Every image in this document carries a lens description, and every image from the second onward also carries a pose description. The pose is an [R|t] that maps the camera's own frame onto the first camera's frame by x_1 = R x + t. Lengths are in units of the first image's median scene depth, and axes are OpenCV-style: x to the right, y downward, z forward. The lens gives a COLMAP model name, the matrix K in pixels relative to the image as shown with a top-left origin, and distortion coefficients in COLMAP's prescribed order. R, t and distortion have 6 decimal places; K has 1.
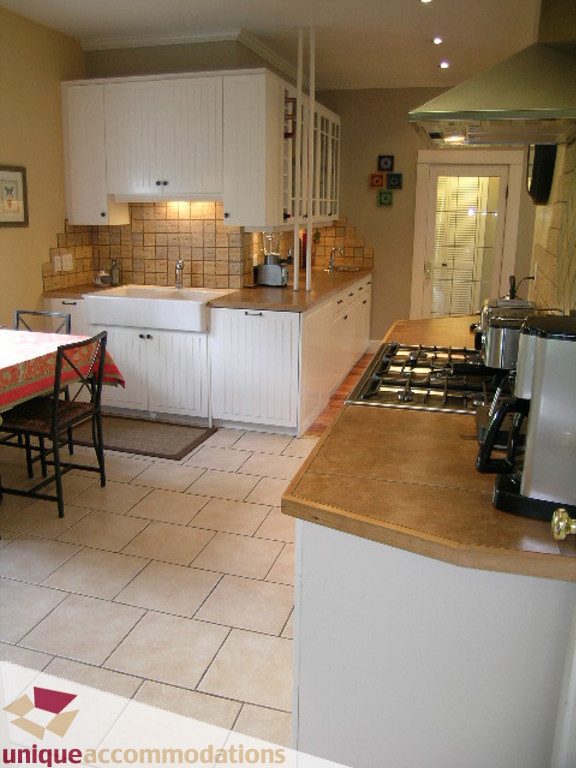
lens RADIAL K [[644.9, 0, 283.5], [0, 644.9, 381.0], [0, 0, 1]] dist [-0.123037, 0.056106]
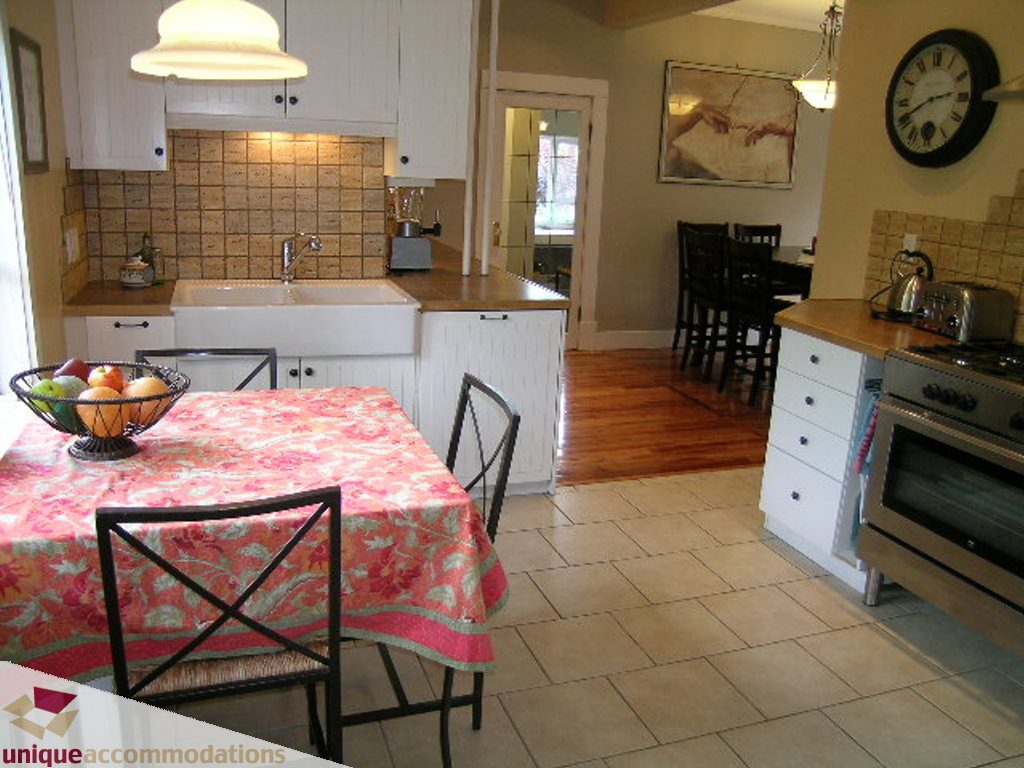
lens RADIAL K [[859.9, 0, 516.4], [0, 859.9, 387.0], [0, 0, 1]] dist [-0.123037, 0.056106]
pose [[0.800467, -0.127924, 0.585566, -0.486321], [0.115881, 0.991556, 0.058209, -0.075302], [-0.588068, 0.021262, 0.808532, 0.270609]]
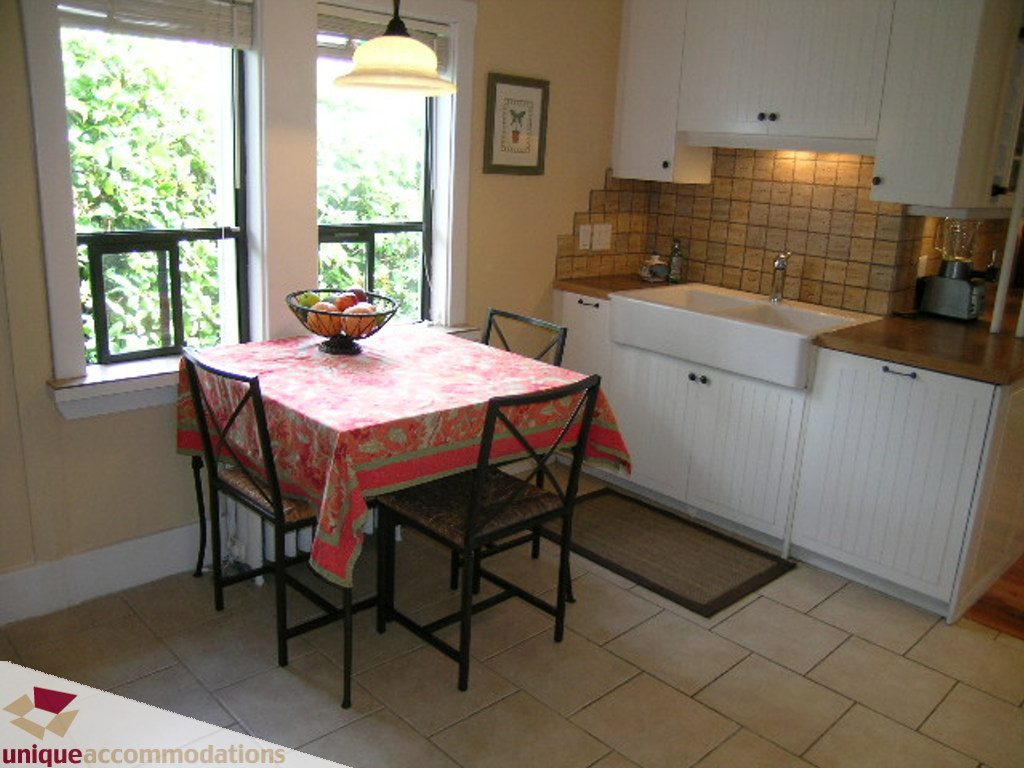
lens RADIAL K [[859.9, 0, 520.8], [0, 859.9, 379.8], [0, 0, 1]] dist [-0.123037, 0.056106]
pose [[0.873859, 0.157134, -0.460086, -0.000460], [-0.164566, 0.986069, 0.024208, -0.058225], [0.457480, 0.054560, 0.887544, 0.232646]]
